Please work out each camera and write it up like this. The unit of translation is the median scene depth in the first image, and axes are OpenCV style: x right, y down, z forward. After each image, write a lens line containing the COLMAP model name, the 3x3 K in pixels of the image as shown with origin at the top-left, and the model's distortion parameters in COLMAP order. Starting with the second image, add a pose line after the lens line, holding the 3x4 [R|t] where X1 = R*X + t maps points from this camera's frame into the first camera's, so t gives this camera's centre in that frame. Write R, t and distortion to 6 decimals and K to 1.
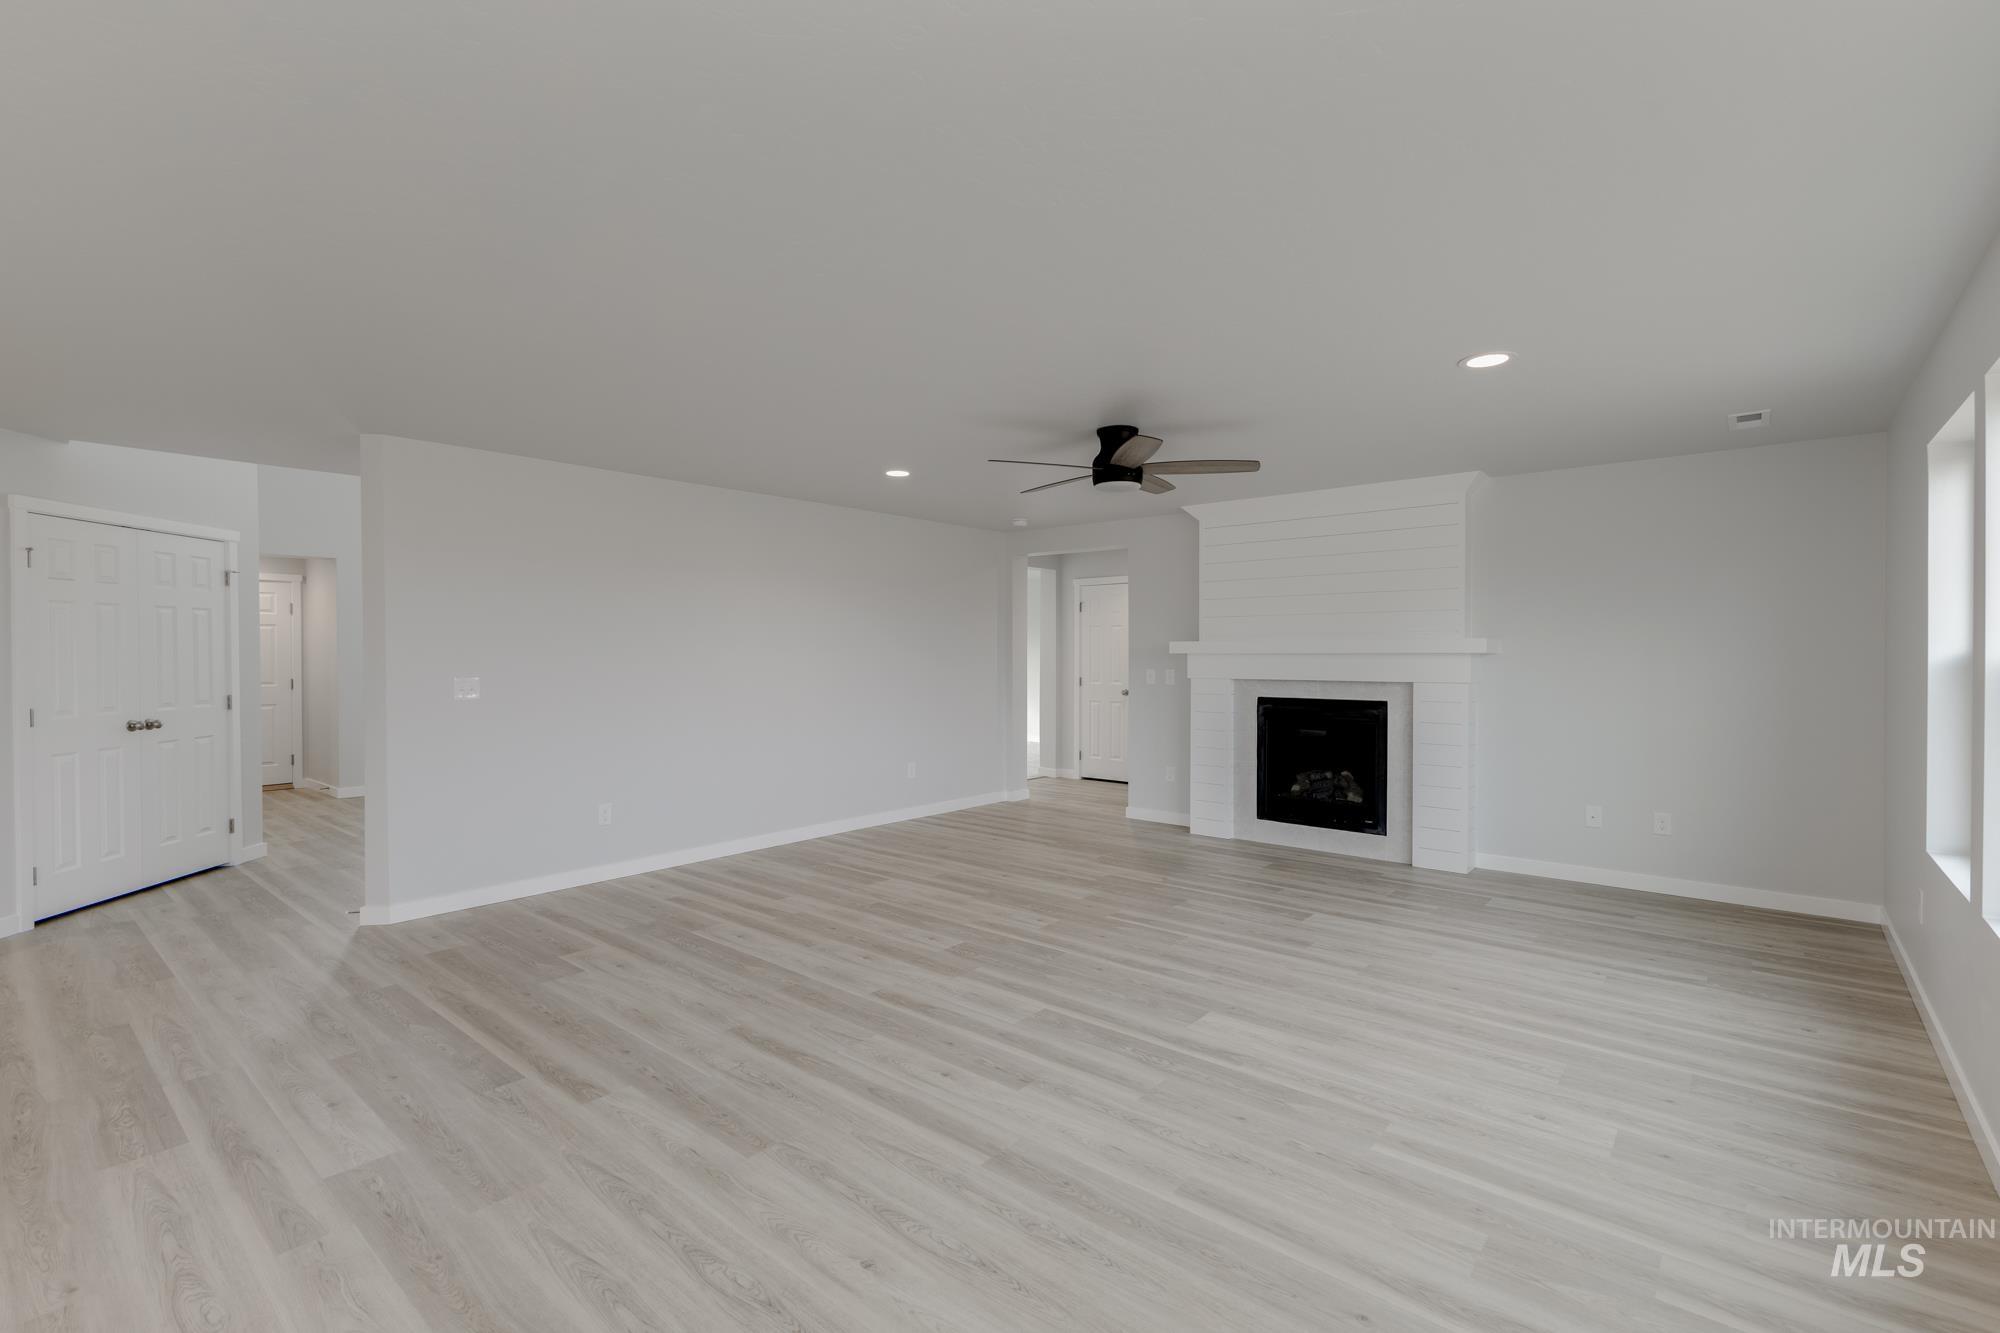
lens RADIAL K [[894.5, 0, 957.2], [0, 894.5, 655.5], [0, 0, 1]] dist [0.016338, -0.008341]
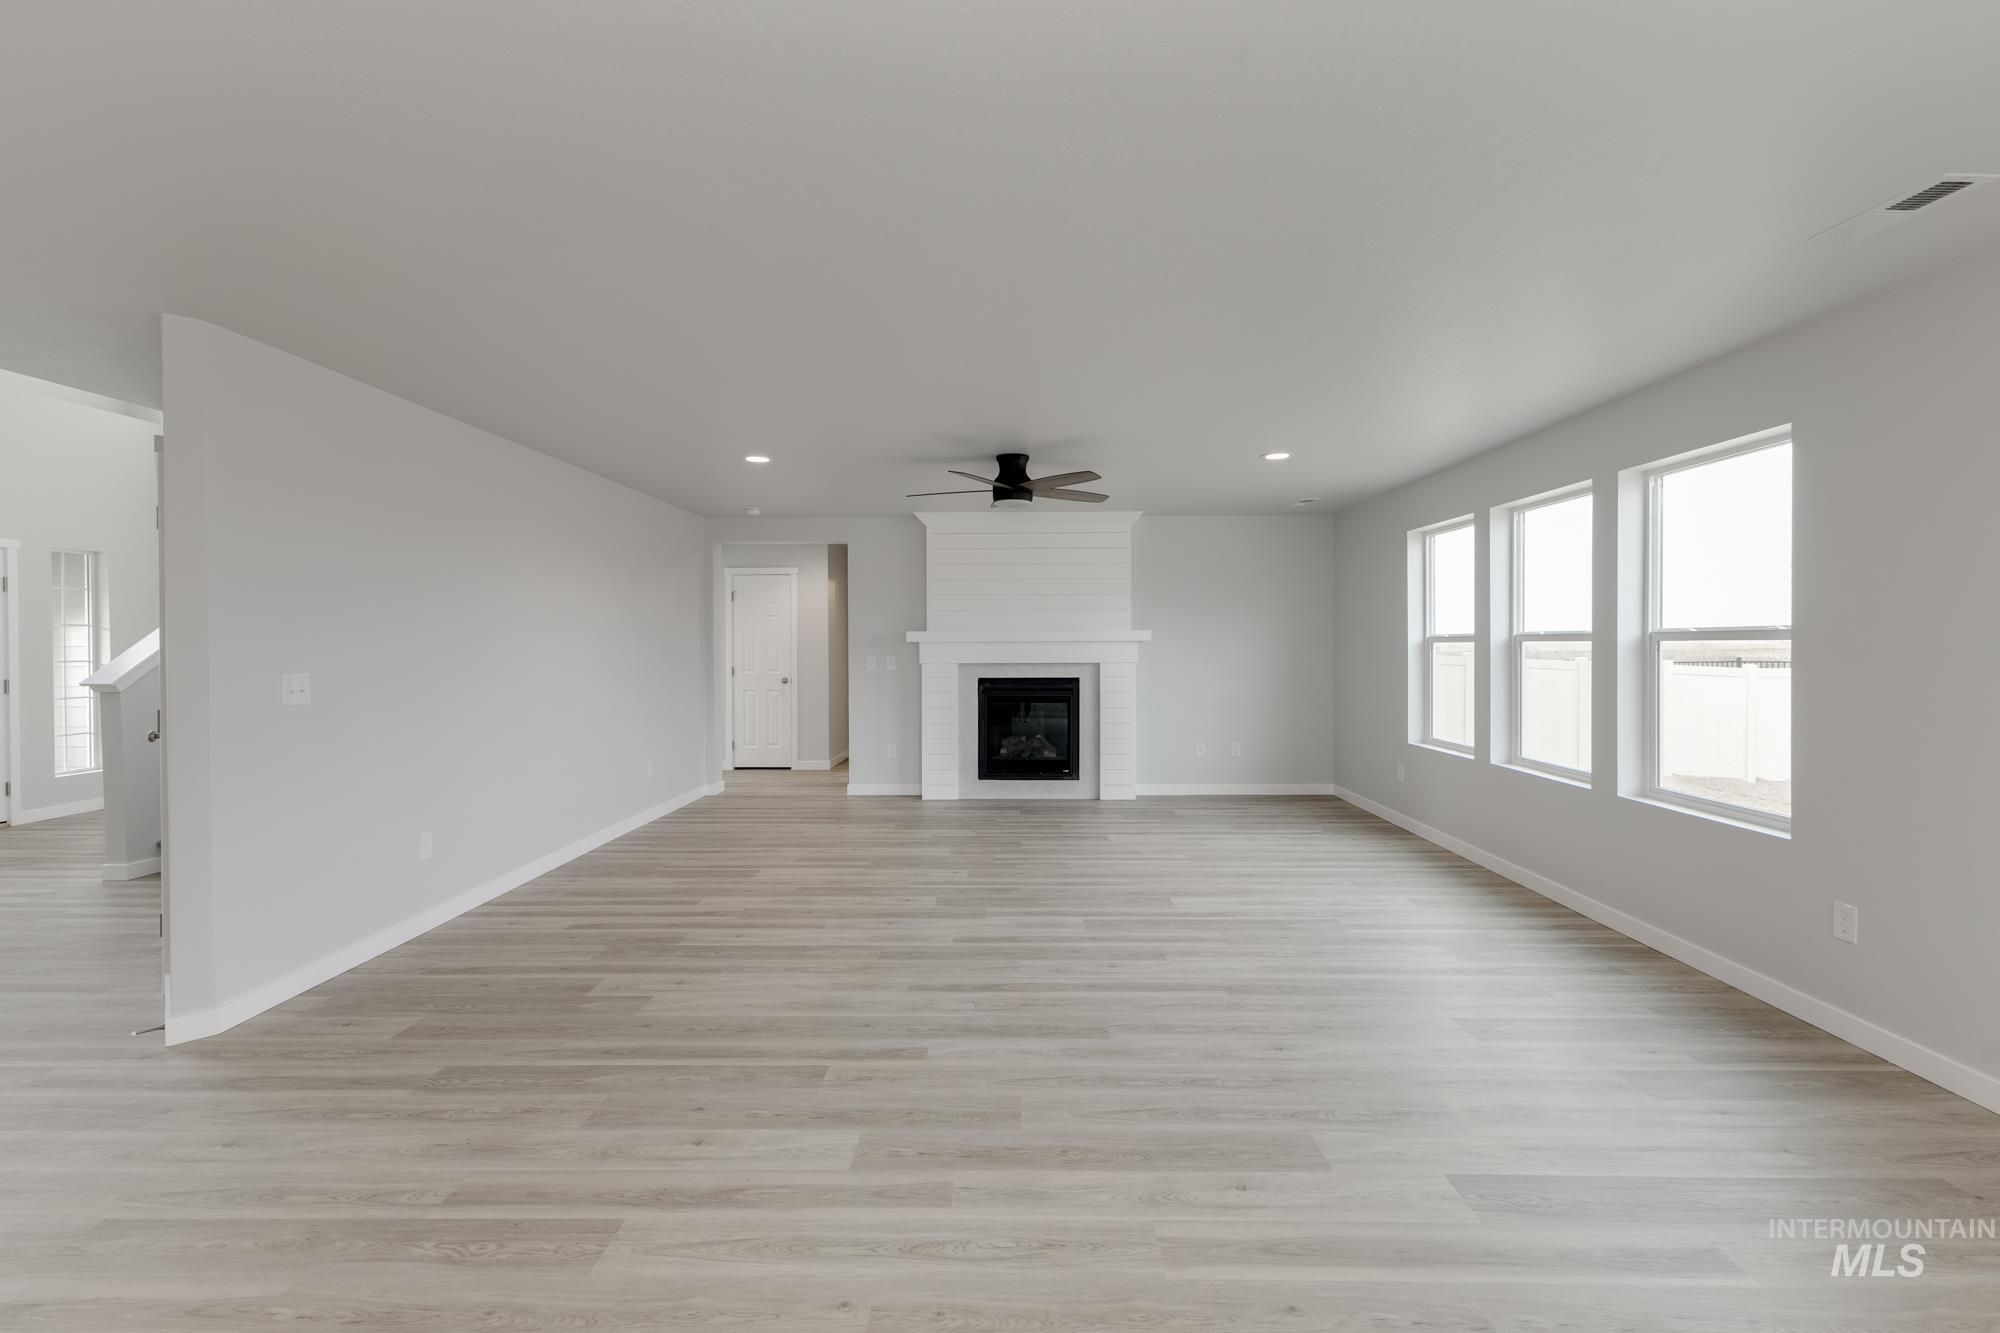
lens RADIAL K [[932.6, 0, 988.9], [0, 932.6, 649.4], [0, 0, 1]] dist [0.008910, 0.000067]
pose [[0.756834, -0.007774, 0.653561, -0.696989], [0.005980, 0.999970, 0.004969, 0.002685], [-0.653580, 0.000147, 0.756858, 0.067837]]
